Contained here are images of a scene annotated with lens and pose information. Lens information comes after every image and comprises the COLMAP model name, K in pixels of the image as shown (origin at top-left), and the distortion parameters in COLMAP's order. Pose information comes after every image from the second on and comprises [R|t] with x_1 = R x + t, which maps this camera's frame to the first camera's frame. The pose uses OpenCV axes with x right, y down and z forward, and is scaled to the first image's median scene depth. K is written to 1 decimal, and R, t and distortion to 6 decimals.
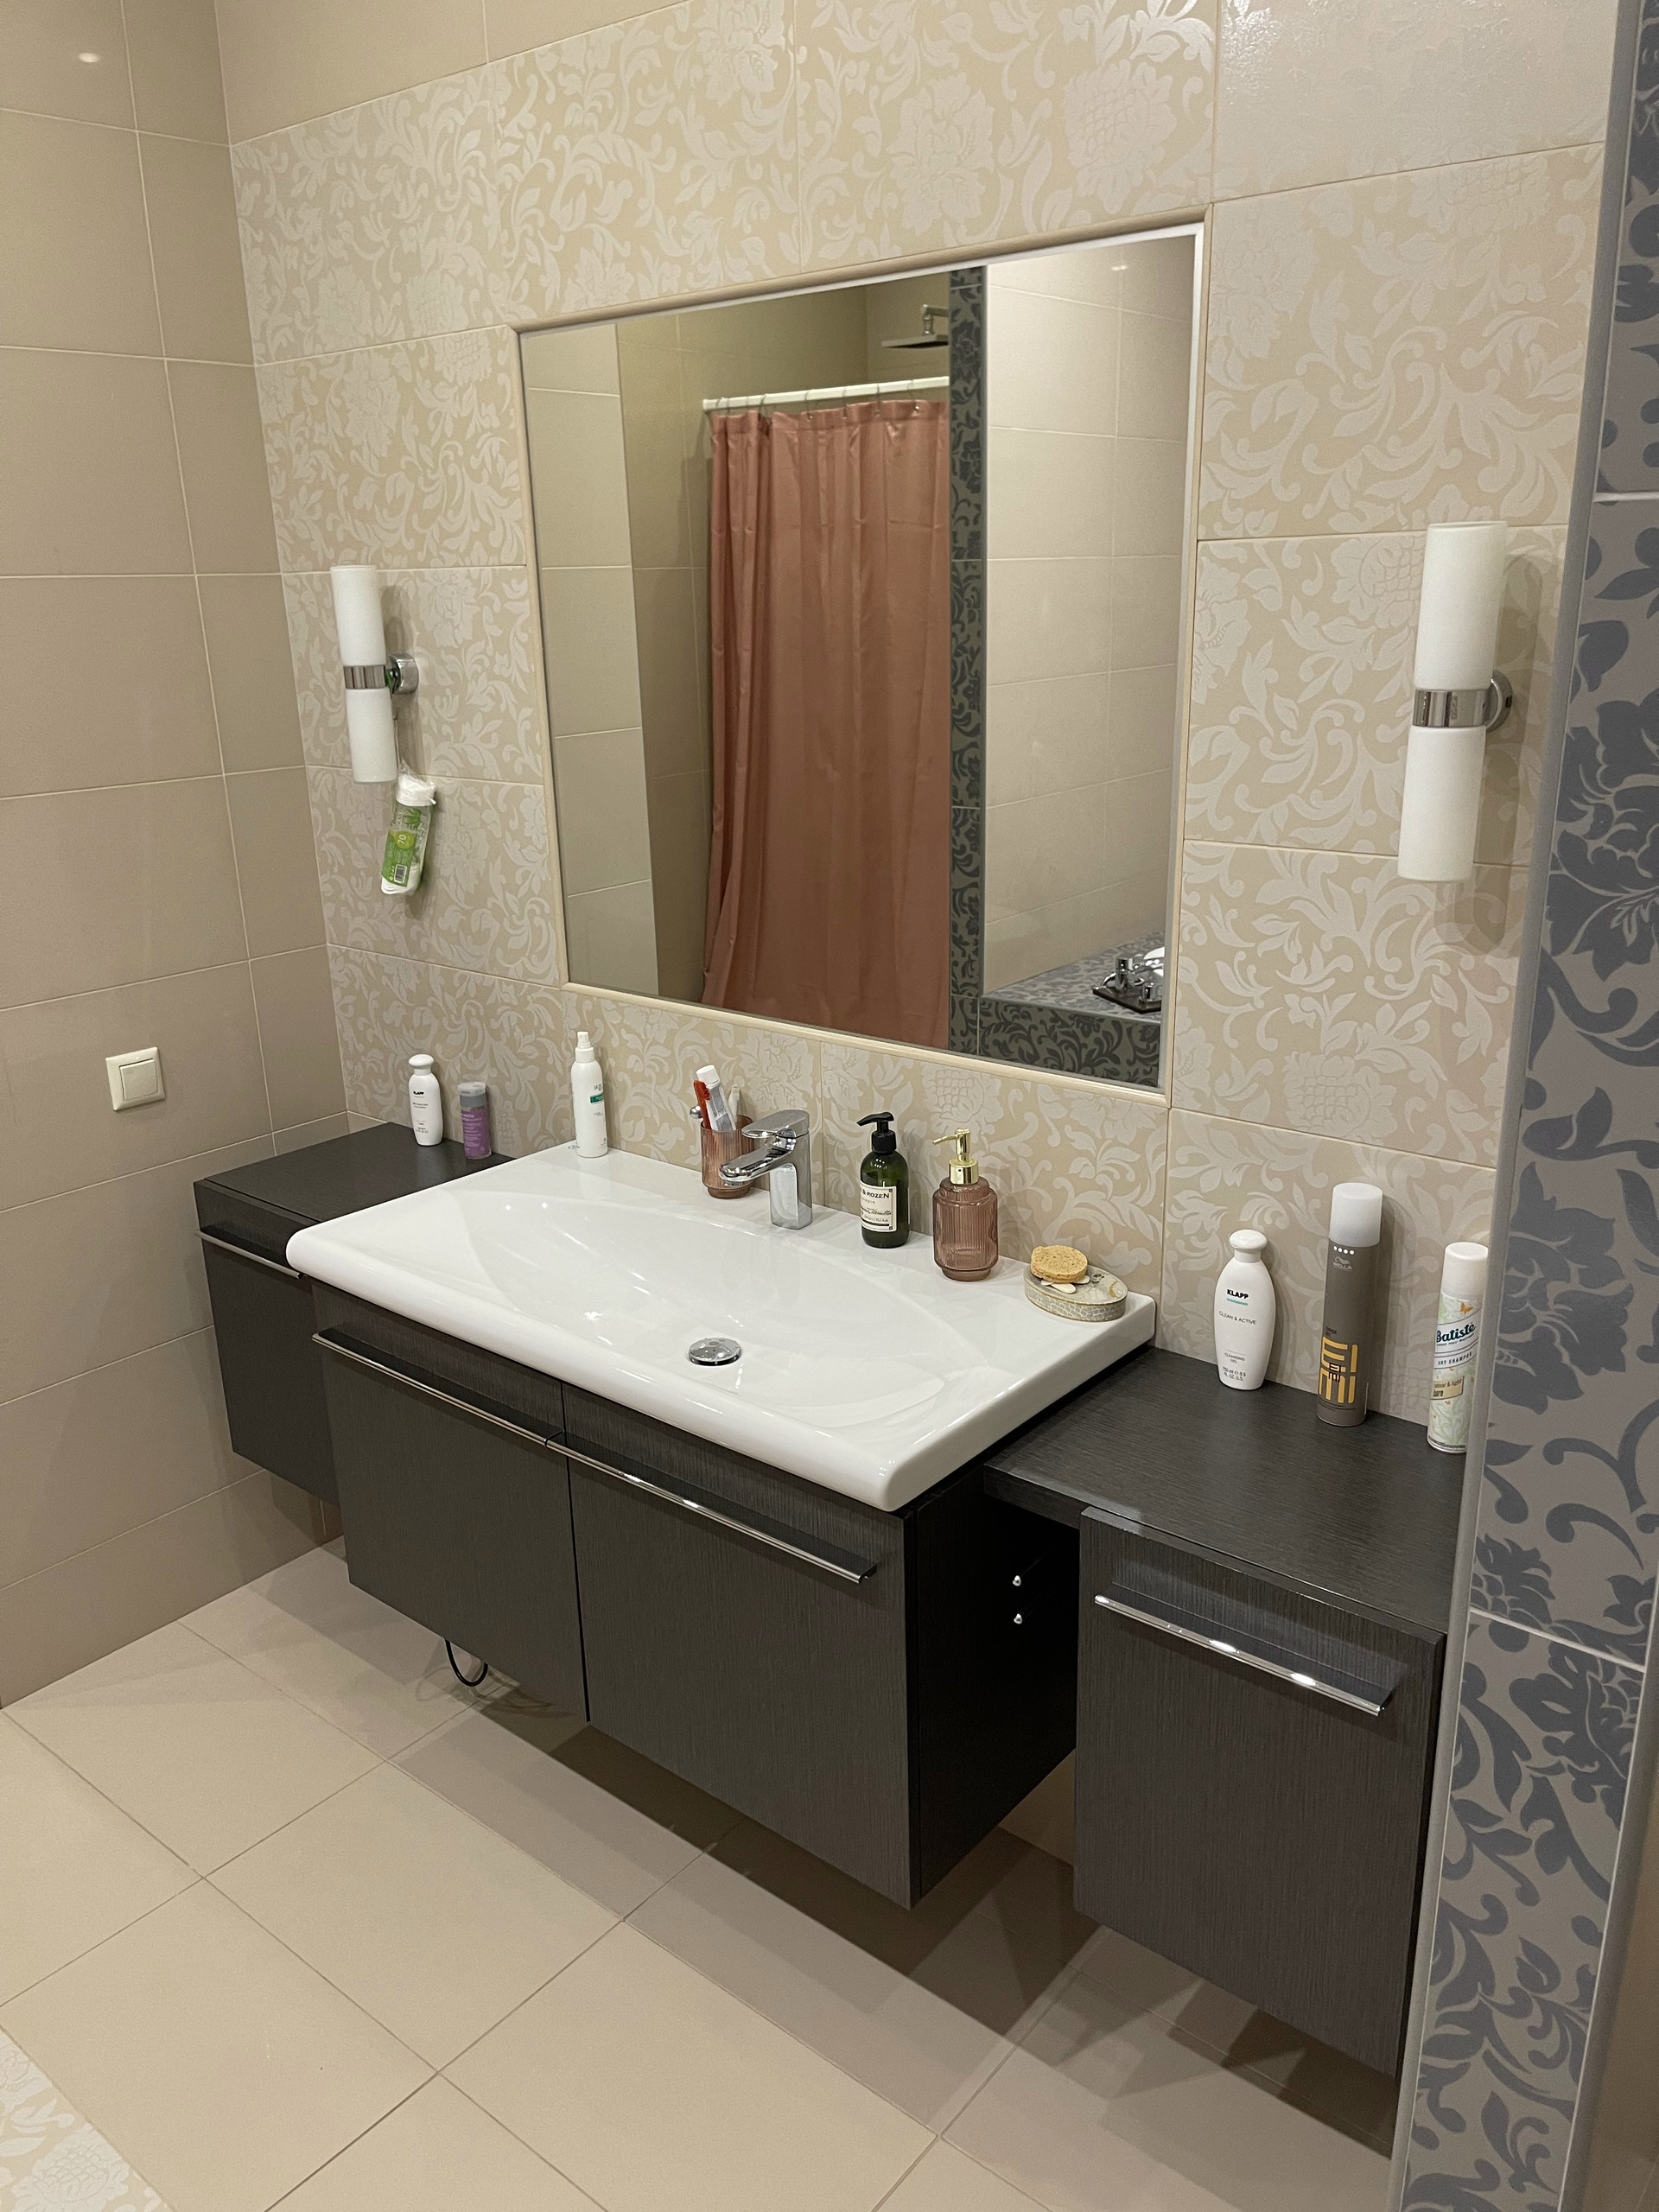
lens RADIAL K [[1682.6, 0, 837.1], [0, 1682.6, 1158.5], [0, 0, 1]] dist [-0.001133, -0.005639]
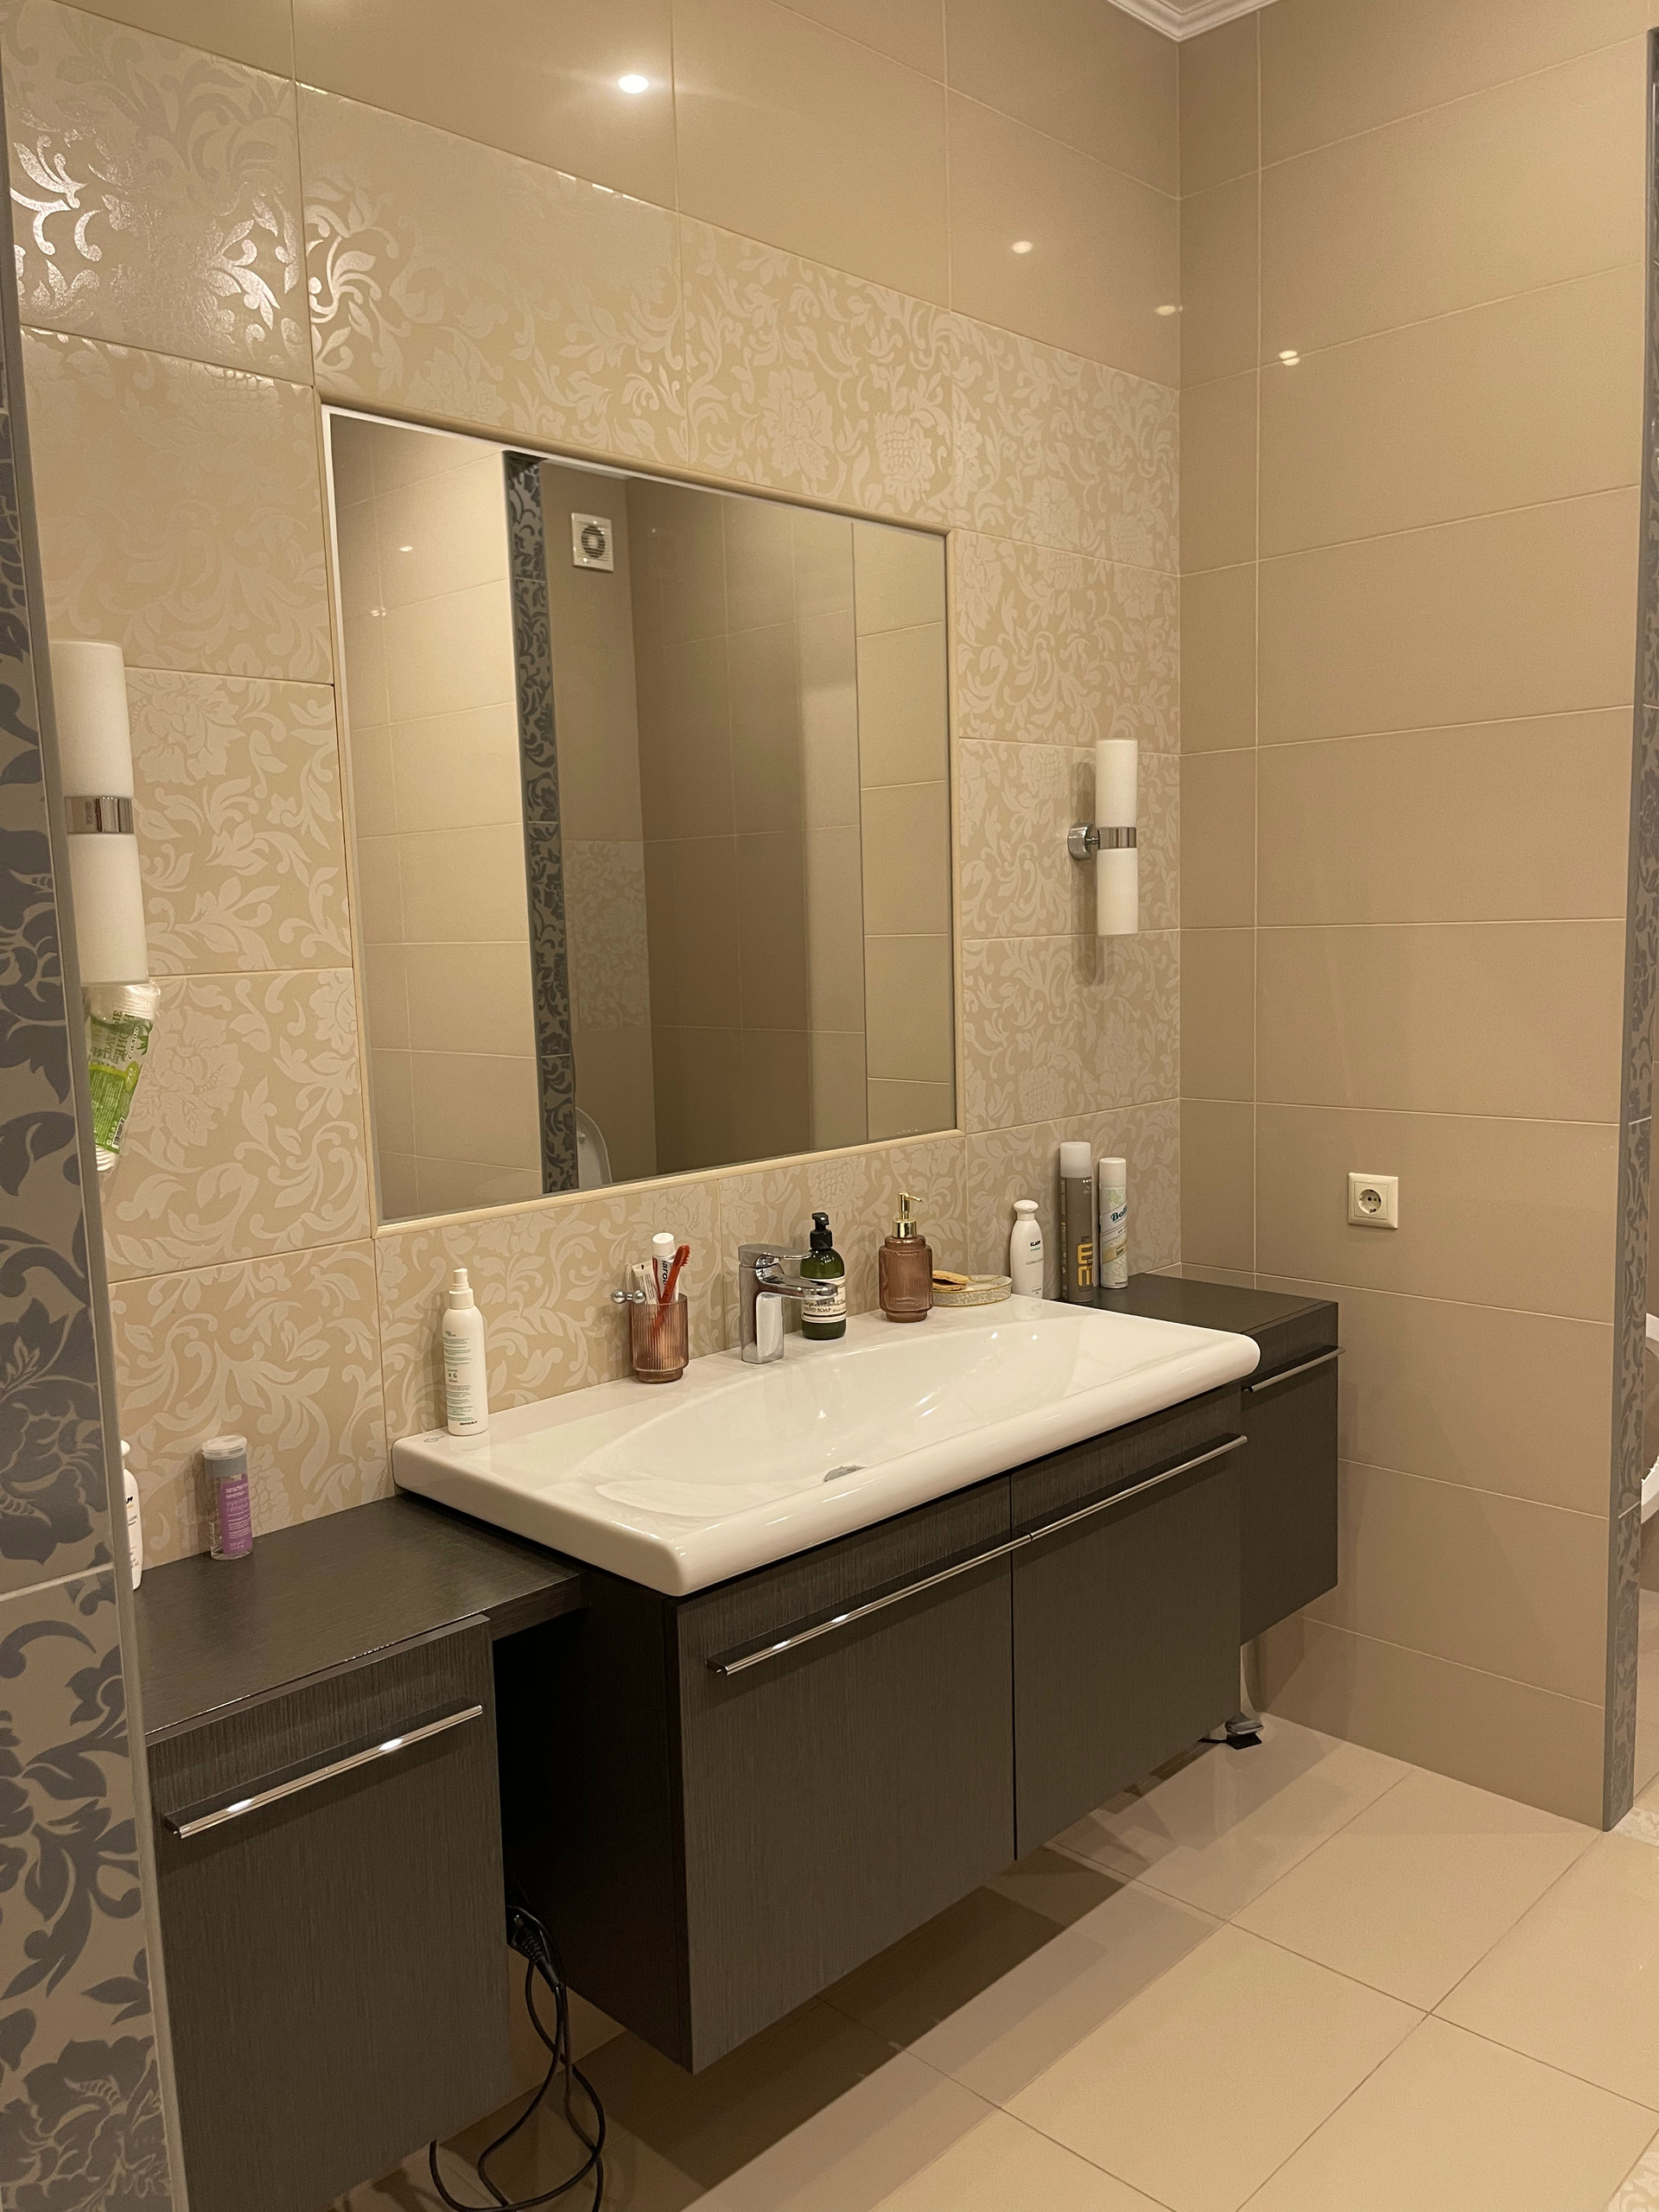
lens RADIAL K [[1682.6, 0, 837.1], [0, 1682.6, 1158.5], [0, 0, 1]] dist [-0.001133, -0.005639]
pose [[0.084676, -0.117909, 0.989408, -1.191904], [0.353109, 0.932082, 0.080857, -0.164211], [-0.931742, 0.342522, 0.120560, 0.958020]]
